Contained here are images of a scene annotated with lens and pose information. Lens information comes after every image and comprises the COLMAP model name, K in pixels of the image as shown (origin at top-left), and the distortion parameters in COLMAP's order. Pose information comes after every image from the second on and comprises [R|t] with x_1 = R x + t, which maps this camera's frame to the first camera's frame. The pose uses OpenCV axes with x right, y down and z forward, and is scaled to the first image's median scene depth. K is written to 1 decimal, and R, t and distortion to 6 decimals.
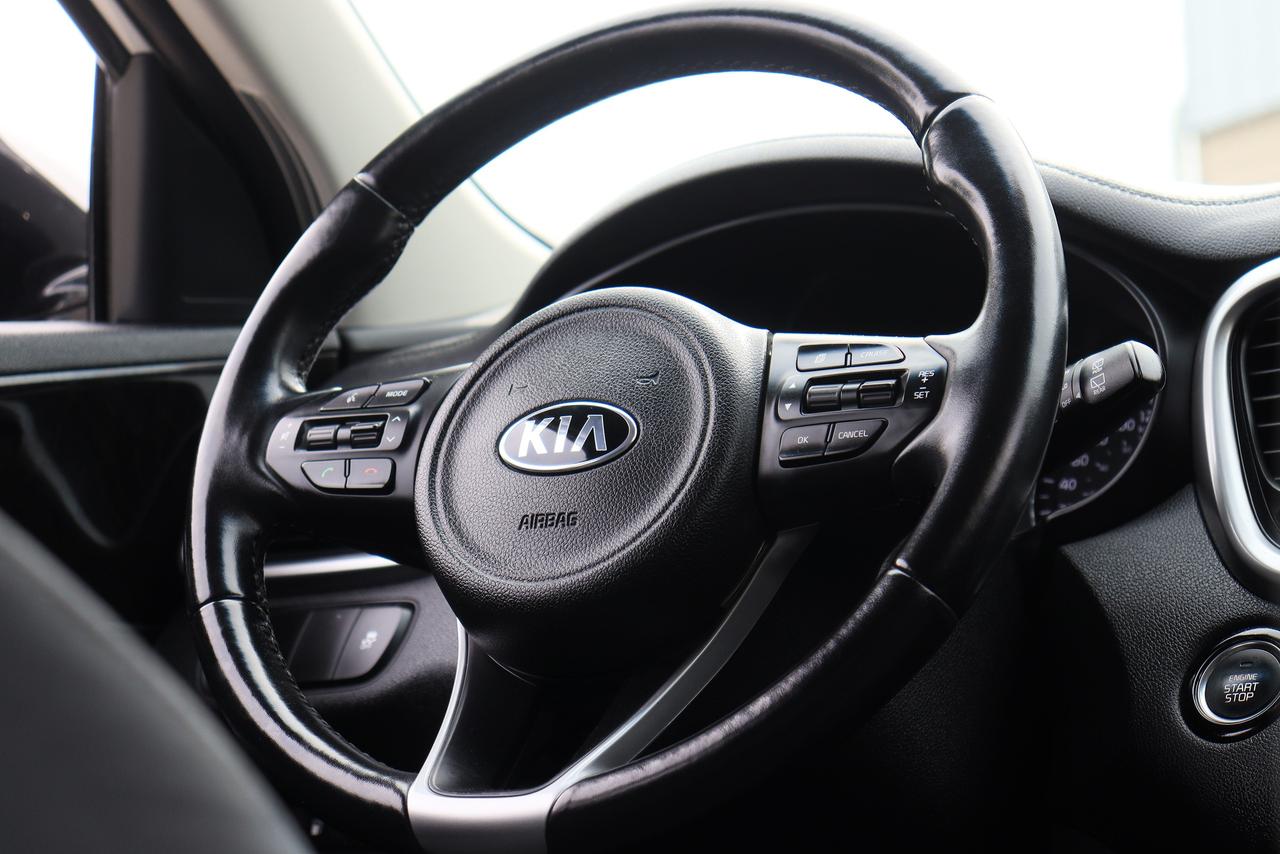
lens RADIAL K [[3122.9, 0, 636.9], [0, 3122.9, 429.1], [0, 0, 1]] dist [0.299485, 0.000000]
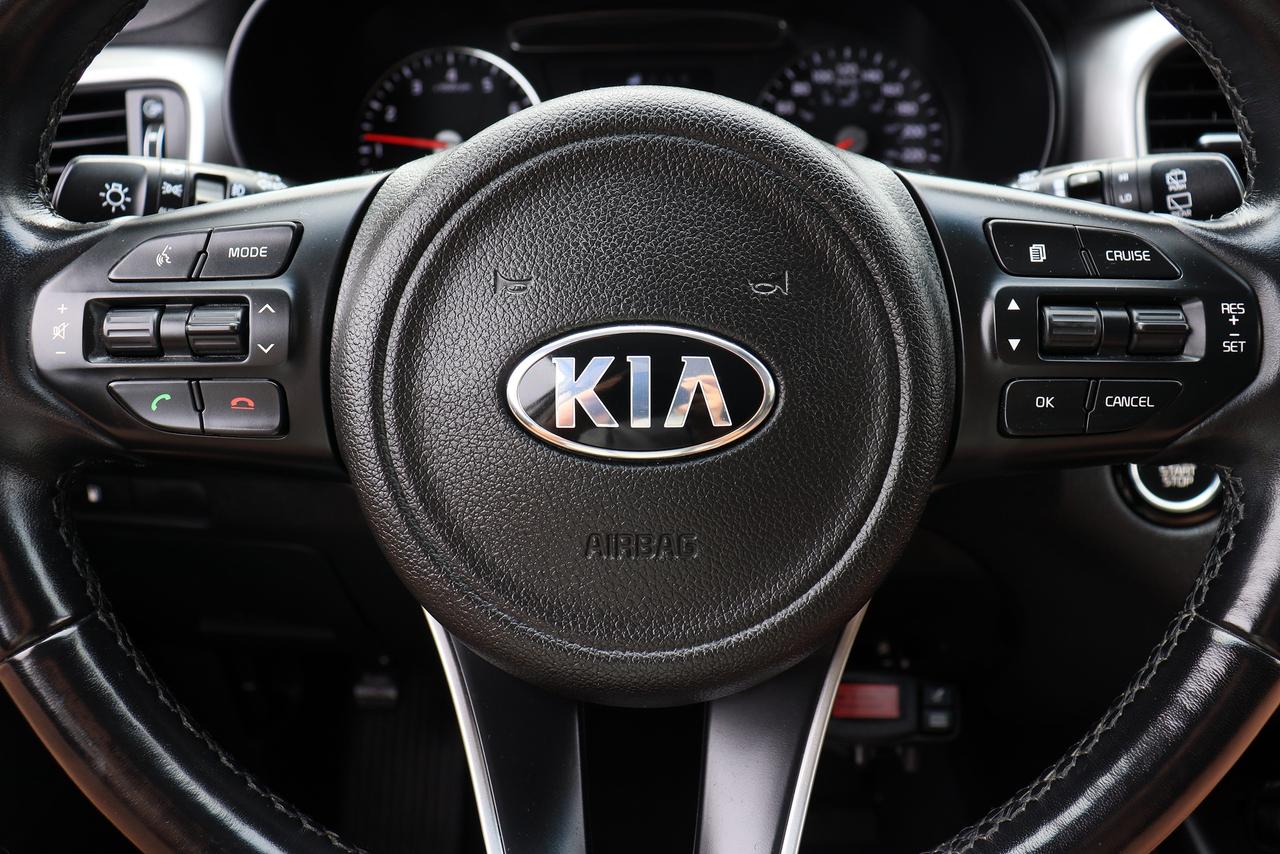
lens RADIAL K [[1059.5, 0, 644.5], [0, 1059.5, 437.6], [0, 0, 1]] dist [-0.141348, 0.024144]
pose [[0.866224, -0.215714, 0.450691, -0.113817], [-0.056570, 0.853865, 0.517412, -0.093402], [-0.496442, -0.473691, 0.727435, 0.840201]]
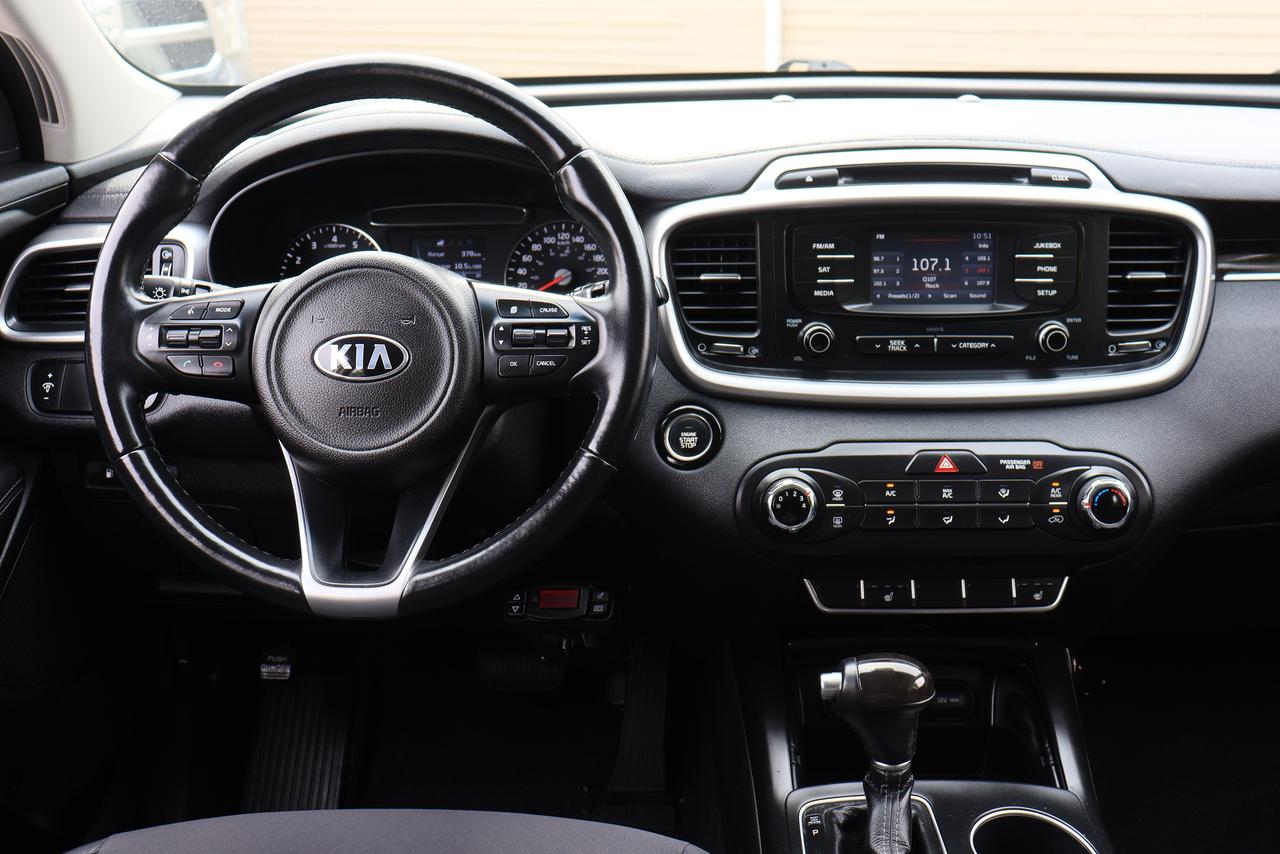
lens RADIAL K [[1320.9, 0, 645.7], [0, 1320.9, 426.7], [0, 0, 1]] dist [-0.088685, 0.000000]
pose [[0.871068, -0.127018, 0.474455, -0.227342], [-0.058616, 0.932196, 0.357176, -0.221894], [-0.487653, -0.338935, 0.804561, 0.340178]]
